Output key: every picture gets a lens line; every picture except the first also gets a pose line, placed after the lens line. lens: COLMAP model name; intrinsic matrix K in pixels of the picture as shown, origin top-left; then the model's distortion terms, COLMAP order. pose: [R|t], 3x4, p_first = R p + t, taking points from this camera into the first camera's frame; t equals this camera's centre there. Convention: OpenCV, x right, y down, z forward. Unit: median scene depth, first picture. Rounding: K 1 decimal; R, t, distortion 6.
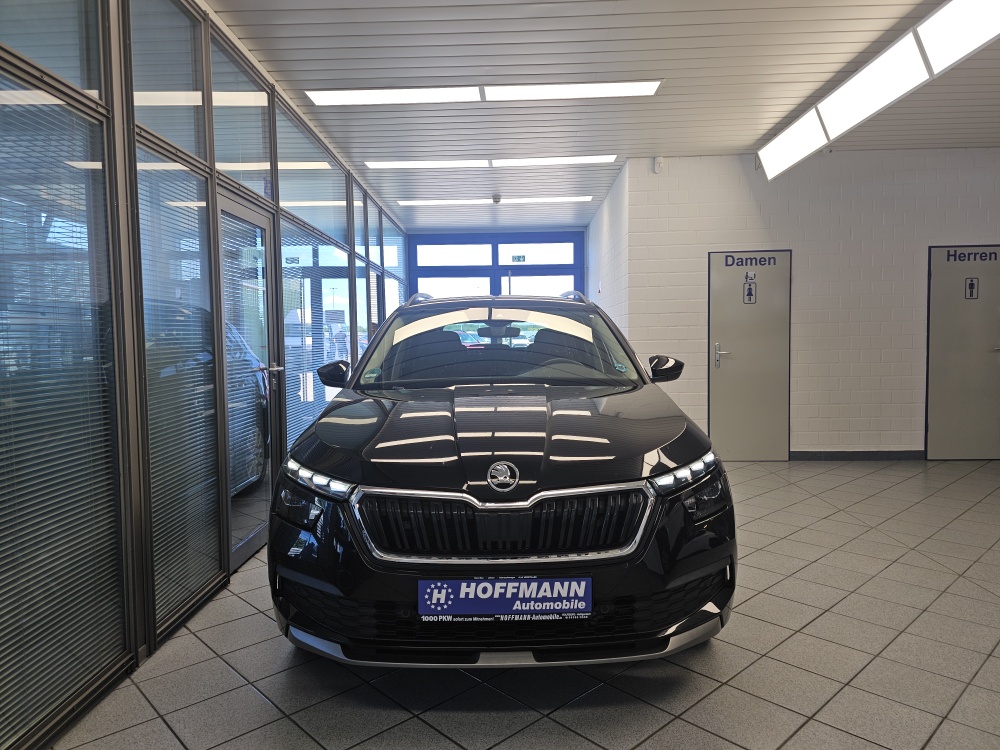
lens RADIAL K [[671.3, 0, 499.8], [0, 671.3, 360.8], [0, 0, 1]] dist [0.048153, -0.056833]
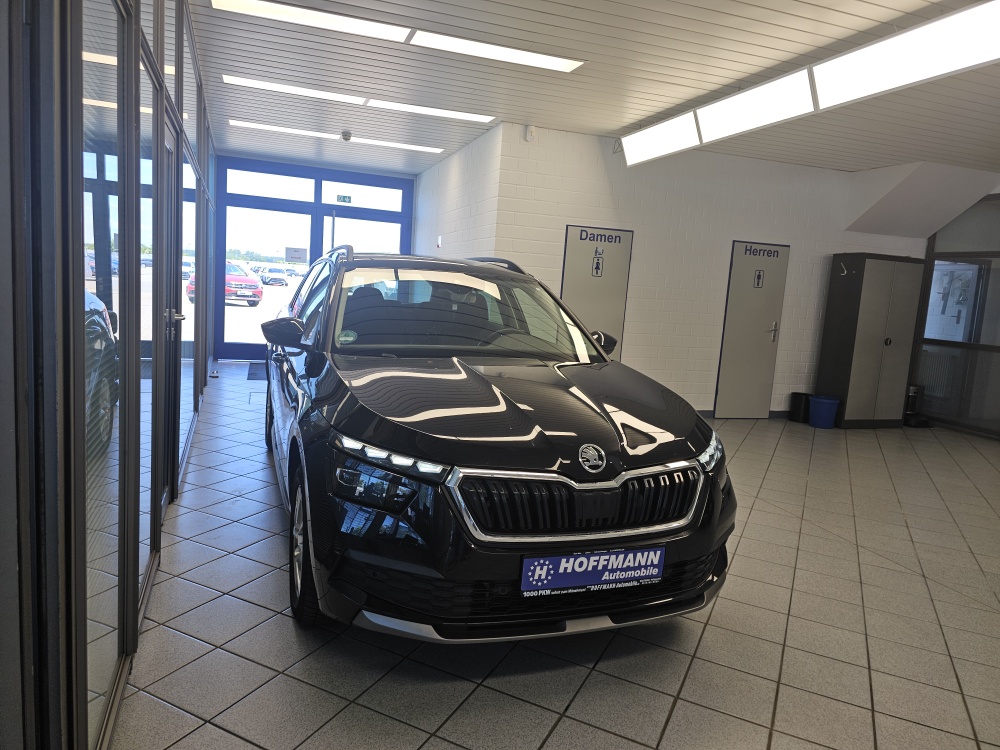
lens RADIAL K [[671.3, 0, 499.8], [0, 671.3, 360.8], [0, 0, 1]] dist [0.048153, -0.056833]
pose [[0.933104, 0.041302, 0.357228, -0.525763], [-0.071471, 0.994865, 0.071662, -0.047918], [-0.352434, -0.092399, 0.931264, 0.075795]]
